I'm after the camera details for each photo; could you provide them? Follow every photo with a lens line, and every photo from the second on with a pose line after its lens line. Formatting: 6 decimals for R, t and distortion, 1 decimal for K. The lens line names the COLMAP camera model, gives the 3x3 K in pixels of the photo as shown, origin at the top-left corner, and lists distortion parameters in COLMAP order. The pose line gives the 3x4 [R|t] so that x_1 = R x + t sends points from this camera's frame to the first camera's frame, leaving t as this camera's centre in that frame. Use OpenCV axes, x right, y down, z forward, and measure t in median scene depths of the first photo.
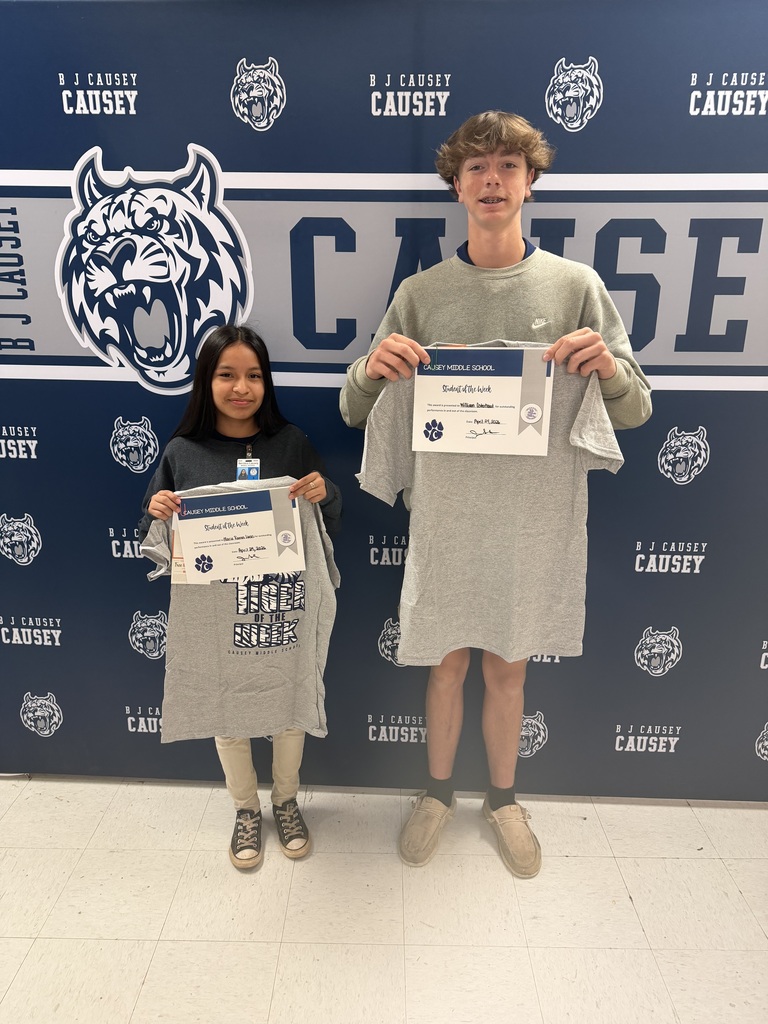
lens RADIAL K [[709.3, 0, 372.9], [0, 709.3, 515.4], [0, 0, 1]] dist [-0.018803, -0.003261]
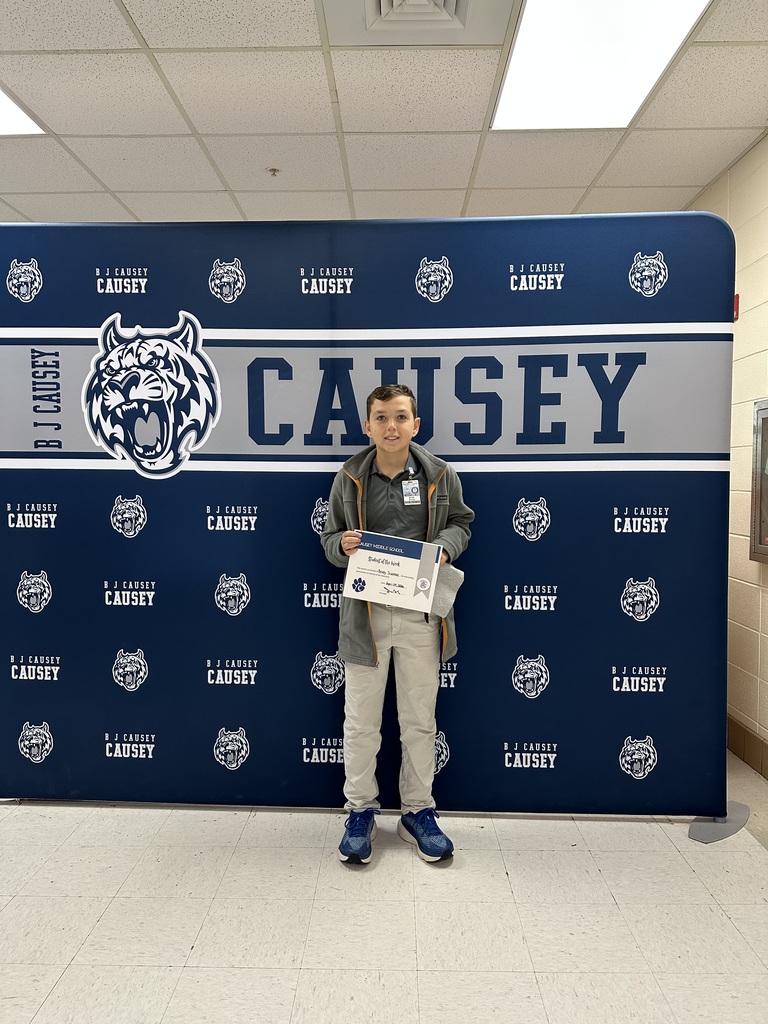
lens RADIAL K [[702.5, 0, 377.3], [0, 702.5, 516.3], [0, 0, 1]] dist [0.026151, -0.050329]
pose [[0.999993, -0.003508, -0.001503, 0.148719], [0.003056, 0.971952, -0.235160, 0.233556], [0.002286, 0.235154, 0.971956, -0.327168]]
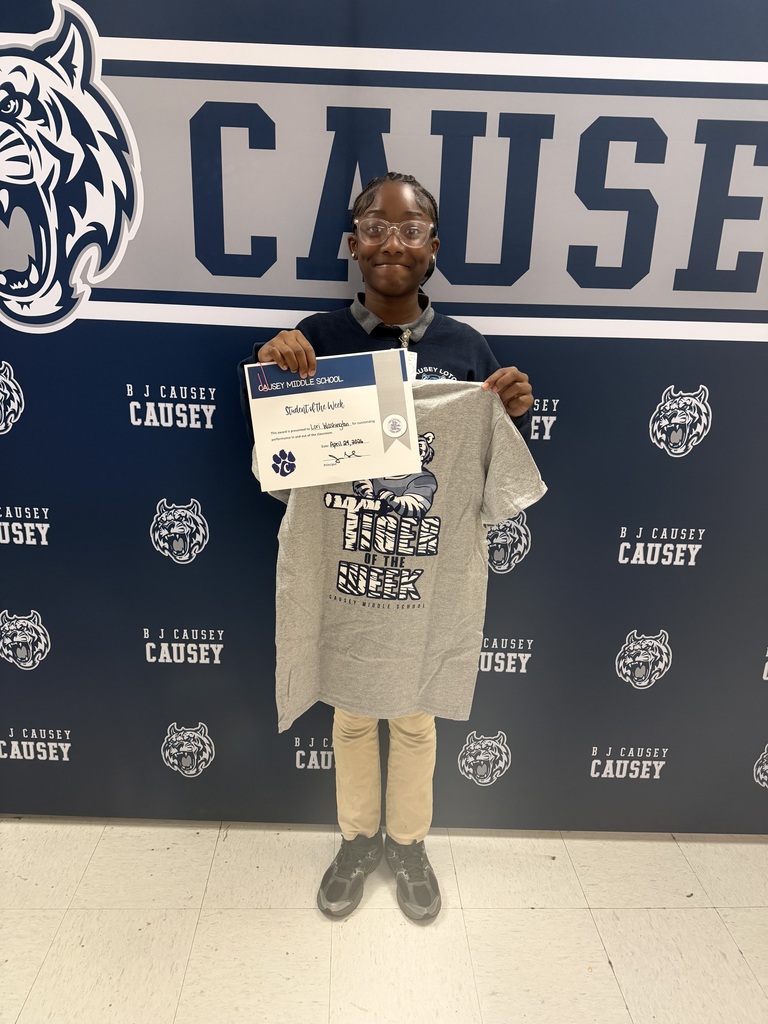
lens RADIAL K [[709.3, 0, 374.5], [0, 709.3, 517.6], [0, 0, 1]] dist [-0.018803, -0.003261]
pose [[0.998377, 0.008903, 0.056243, 0.043869], [-0.009579, 0.999885, 0.011767, 0.020763], [-0.056131, -0.012287, 0.998348, 0.211524]]
